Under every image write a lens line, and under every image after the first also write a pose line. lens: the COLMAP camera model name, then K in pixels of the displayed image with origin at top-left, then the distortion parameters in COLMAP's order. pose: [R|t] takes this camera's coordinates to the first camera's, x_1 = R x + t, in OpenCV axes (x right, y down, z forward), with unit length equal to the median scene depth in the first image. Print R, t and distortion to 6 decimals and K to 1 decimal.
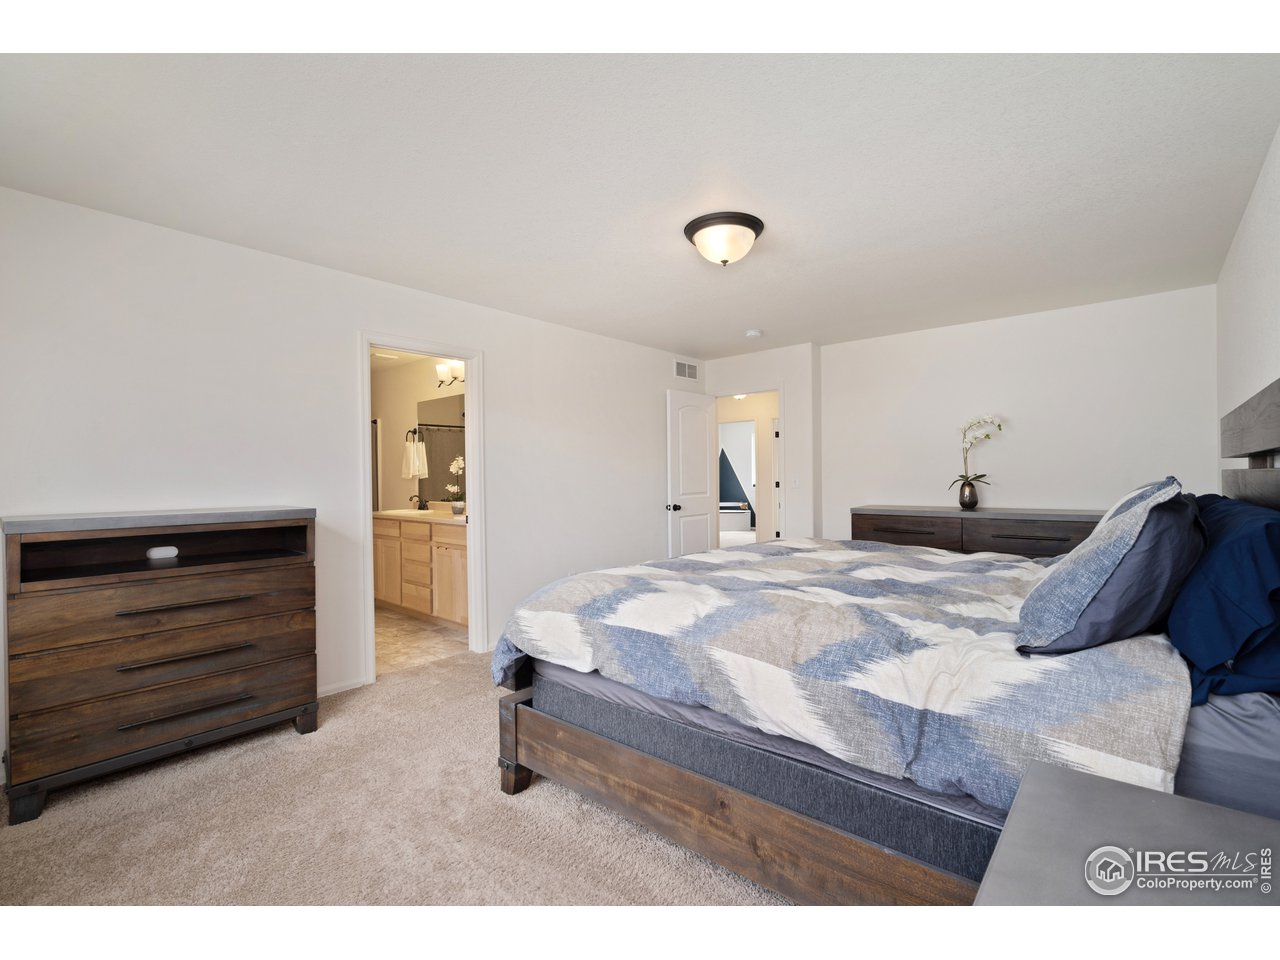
lens RADIAL K [[584.1, 0, 638.8], [0, 584.1, 484.8], [0, 0, 1]] dist [-0.004537, -0.001003]
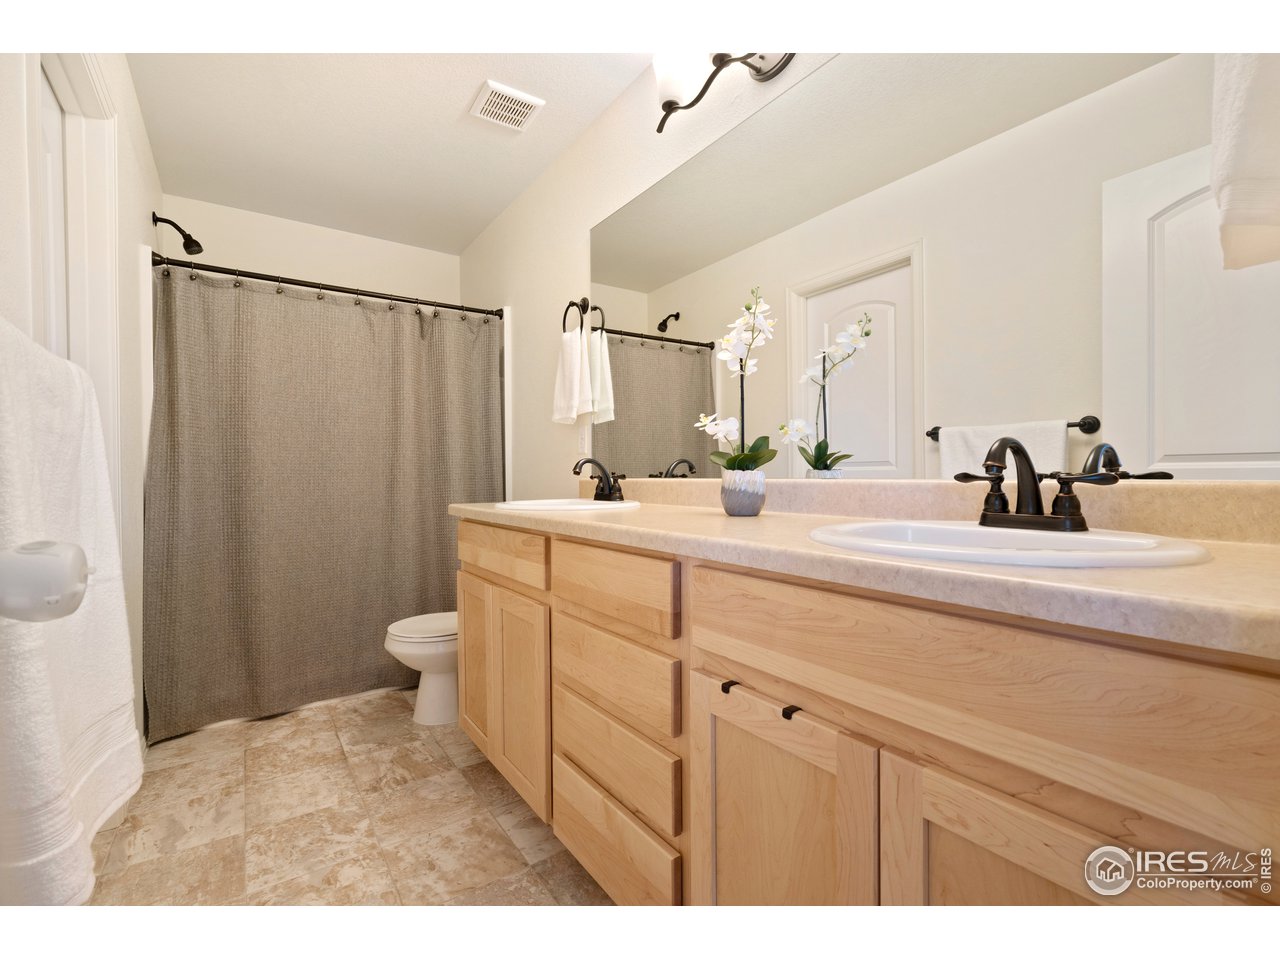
lens RADIAL K [[584.1, 0, 642.9], [0, 584.1, 478.6], [0, 0, 1]] dist [-0.004537, -0.001003]
pose [[0.973855, 0.006502, -0.227076, -0.269396], [-0.007788, 0.999958, -0.004767, 0.031114], [0.227035, 0.006410, 0.973865, 0.660847]]
